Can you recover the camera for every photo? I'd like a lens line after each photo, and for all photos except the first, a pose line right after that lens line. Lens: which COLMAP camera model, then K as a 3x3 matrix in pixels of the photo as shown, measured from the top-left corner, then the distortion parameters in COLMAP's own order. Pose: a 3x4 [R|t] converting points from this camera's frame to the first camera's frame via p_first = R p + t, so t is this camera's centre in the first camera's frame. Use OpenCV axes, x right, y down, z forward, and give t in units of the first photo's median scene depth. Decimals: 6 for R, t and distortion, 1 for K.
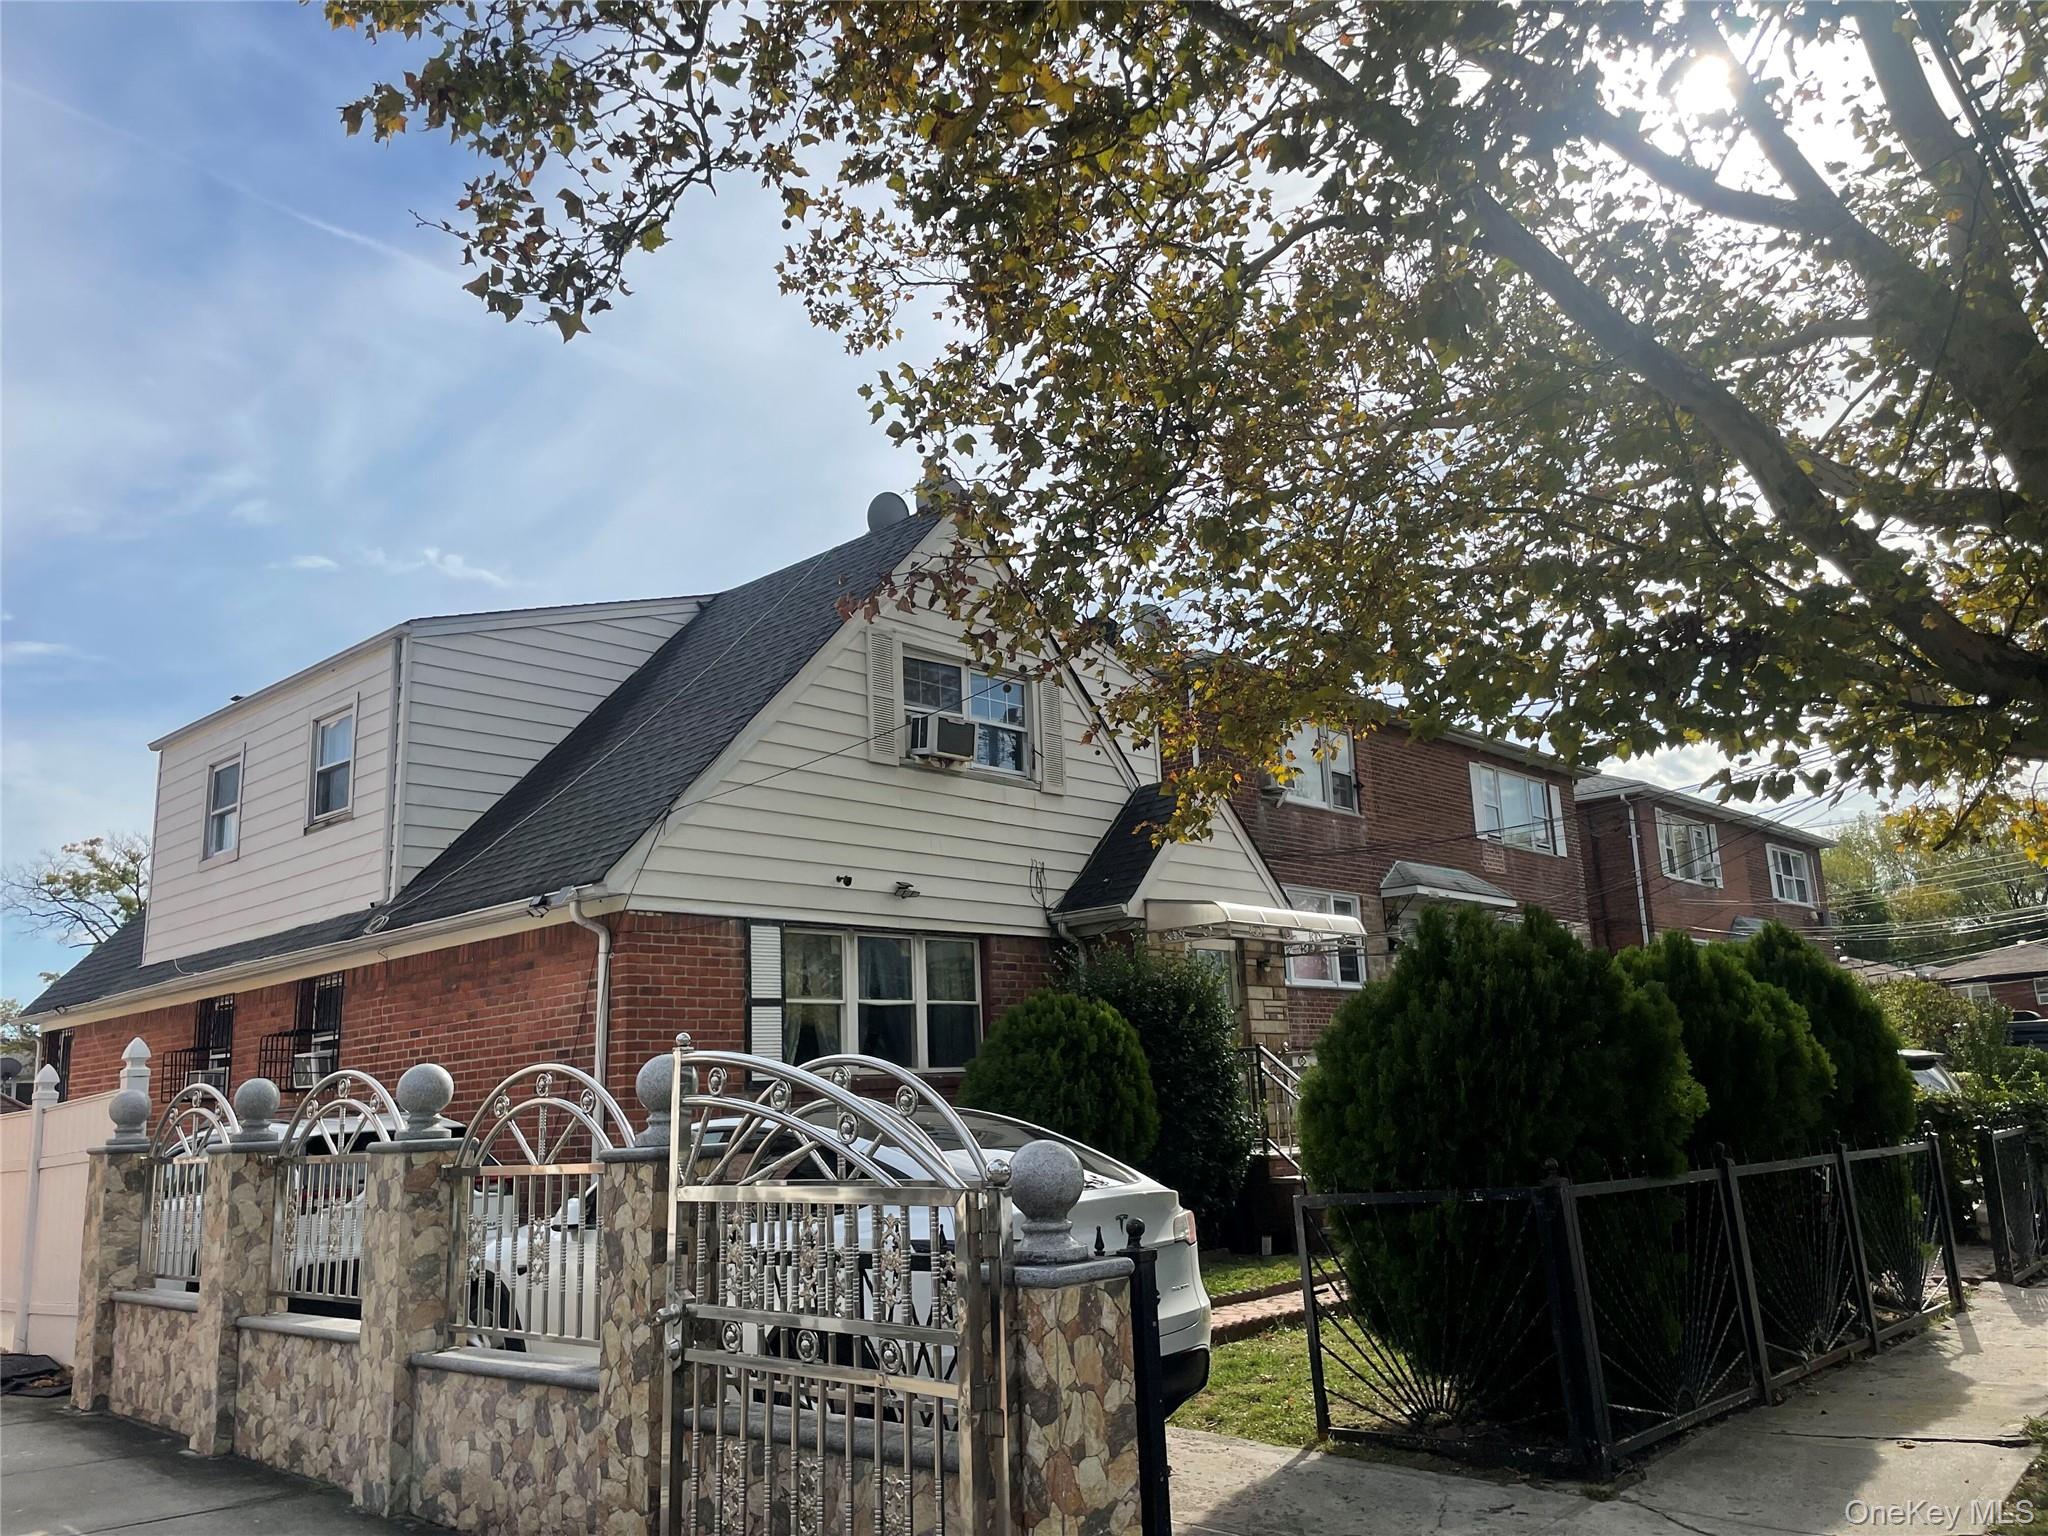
lens RADIAL K [[1517.5, 0, 1021.3], [0, 1517.5, 710.7], [0, 0, 1]] dist [0.084220, -0.112623]
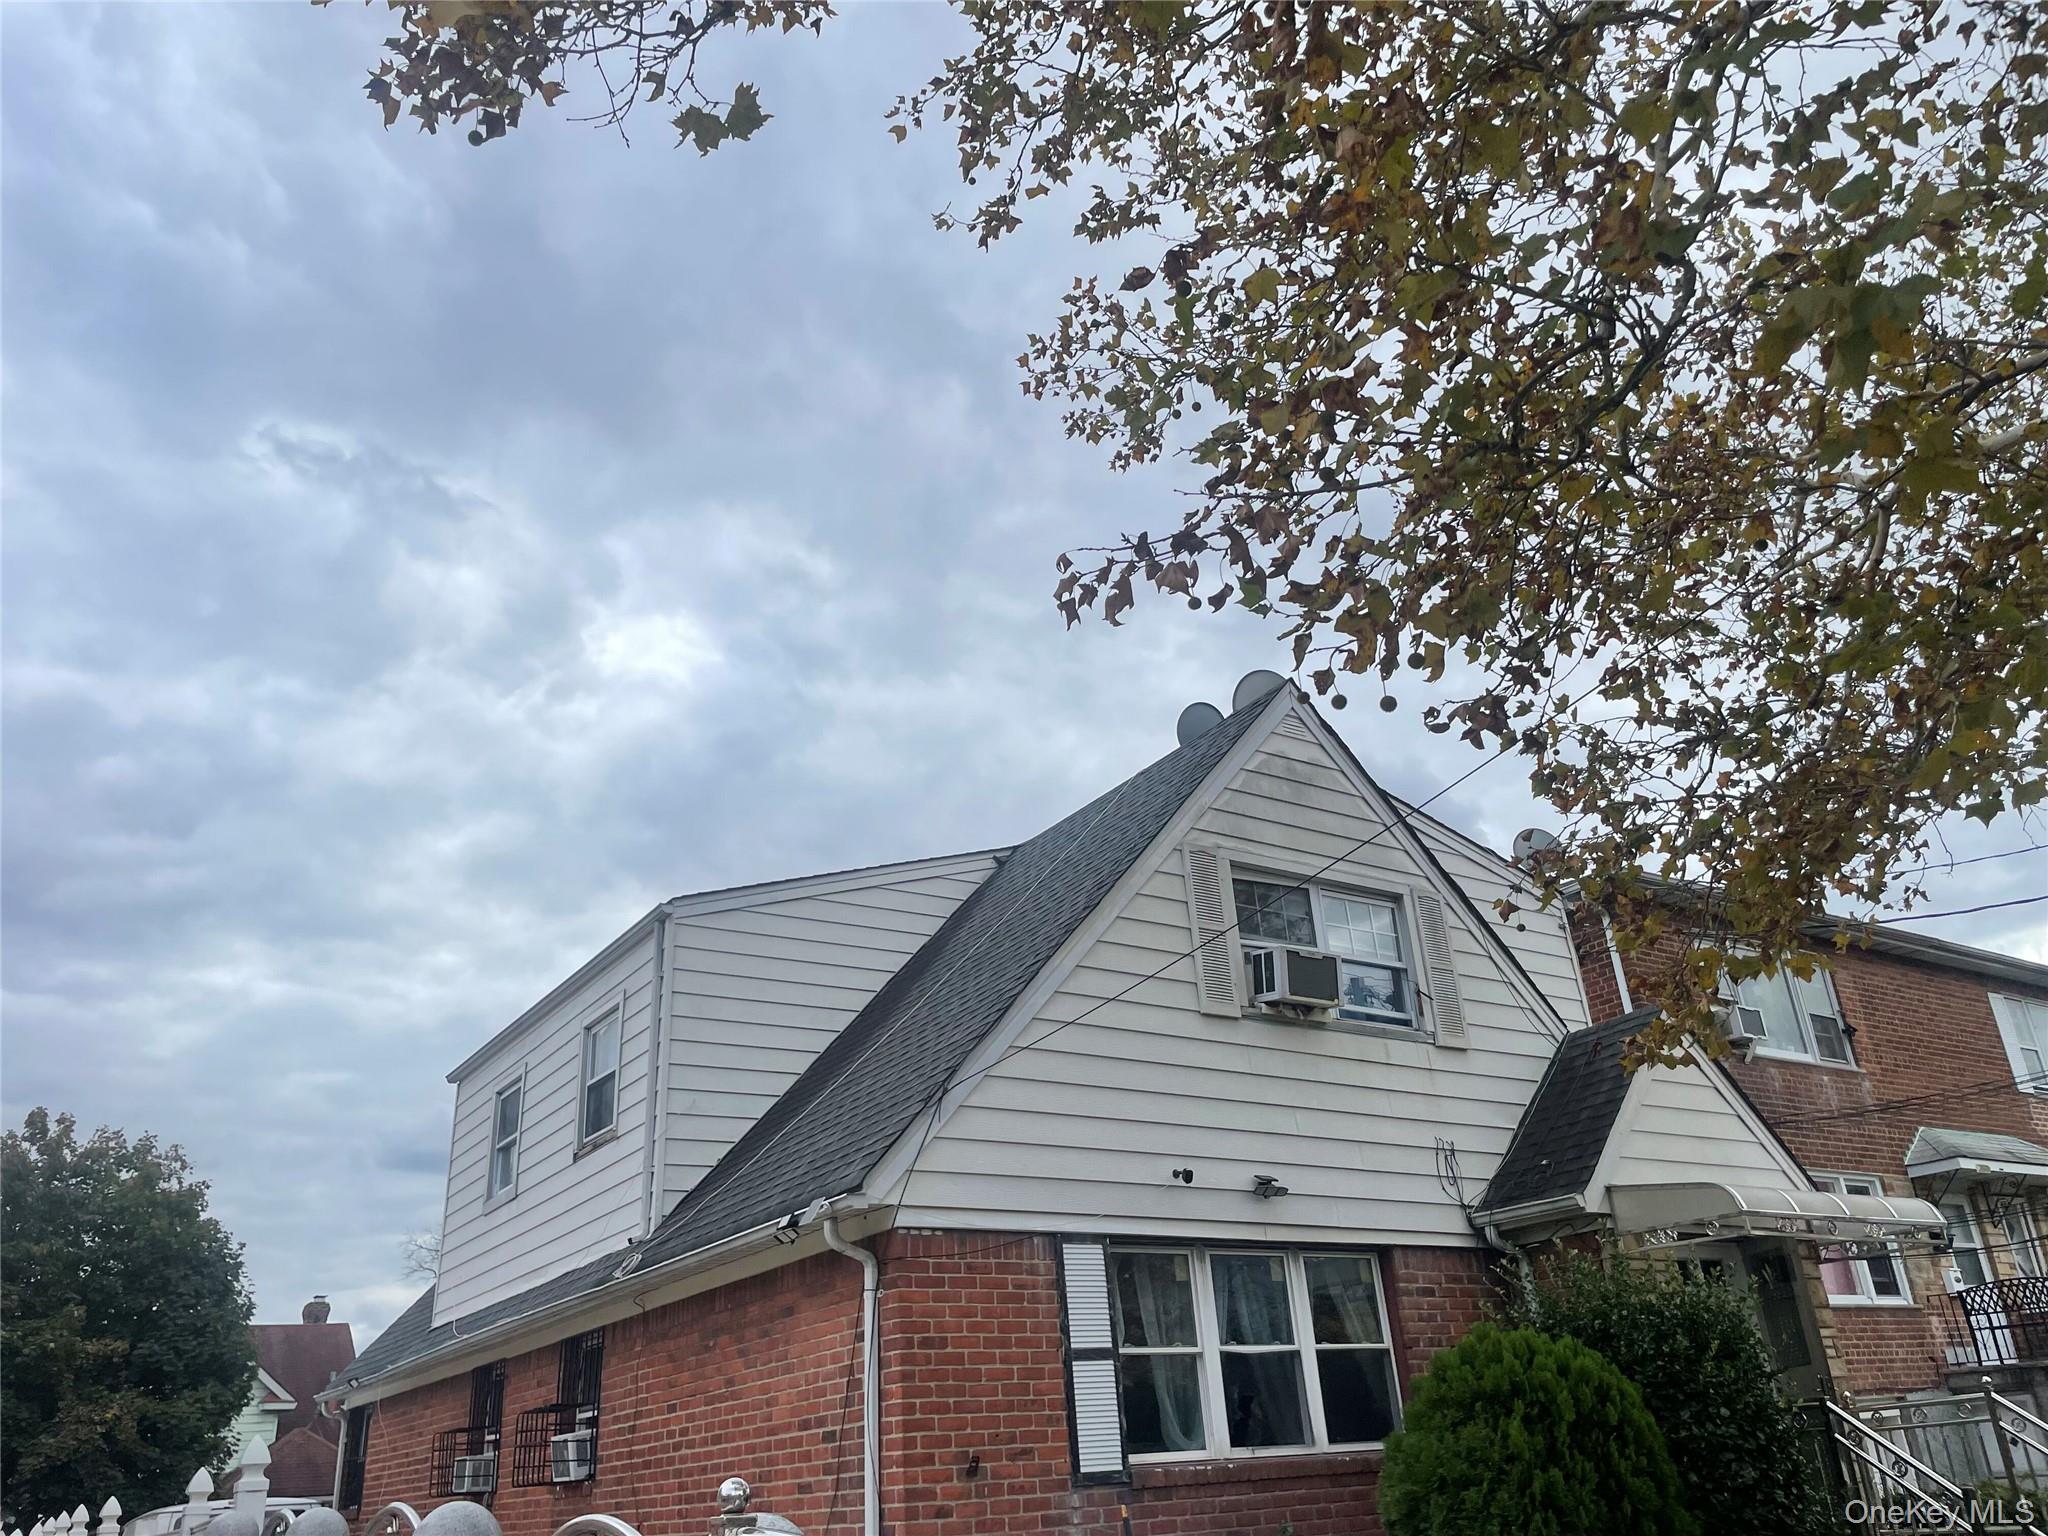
lens RADIAL K [[1517.5, 0, 1021.3], [0, 1517.5, 710.7], [0, 0, 1]] dist [0.084220, -0.112623]
pose [[0.970818, -0.119445, -0.207955, -0.009360], [0.075561, 0.975322, -0.207457, 0.035215], [0.227603, 0.185690, 0.955885, 0.201976]]
